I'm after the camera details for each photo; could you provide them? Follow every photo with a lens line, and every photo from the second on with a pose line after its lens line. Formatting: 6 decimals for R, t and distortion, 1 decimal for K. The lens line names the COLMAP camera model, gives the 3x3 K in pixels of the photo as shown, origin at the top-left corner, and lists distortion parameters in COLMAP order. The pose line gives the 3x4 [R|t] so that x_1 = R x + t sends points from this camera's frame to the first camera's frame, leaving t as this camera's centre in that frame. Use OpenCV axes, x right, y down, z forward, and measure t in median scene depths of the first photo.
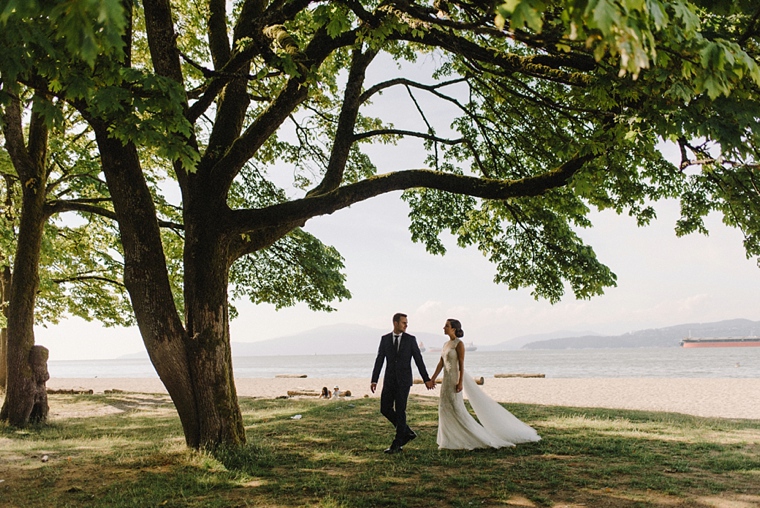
lens RADIAL K [[744.8, 0, 380.0], [0, 744.8, 254.0], [0, 0, 1]] dist [-0.014510, -0.004874]
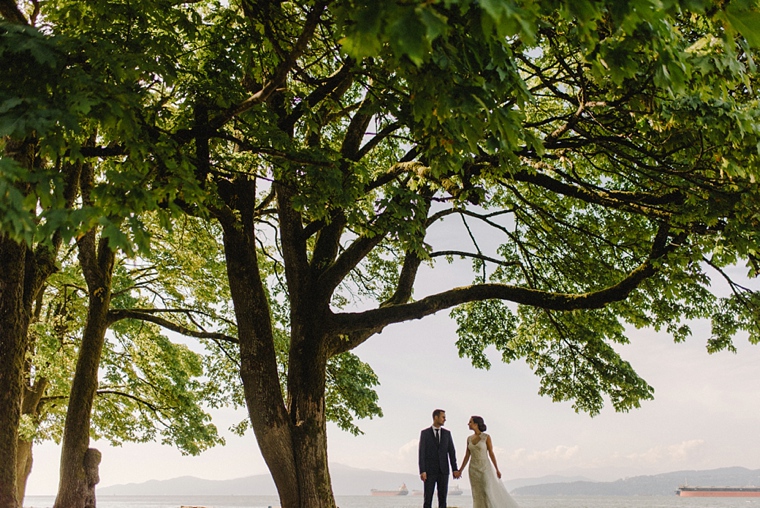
lens RADIAL K [[769.5, 0, 380.0], [0, 769.5, 254.0], [0, 0, 1]] dist [-0.027839, 0.030347]
pose [[0.999233, 0.031310, 0.023507, -0.110664], [-0.026700, 0.984067, -0.175780, 0.039971], [-0.028636, 0.175017, 0.984149, -0.127925]]
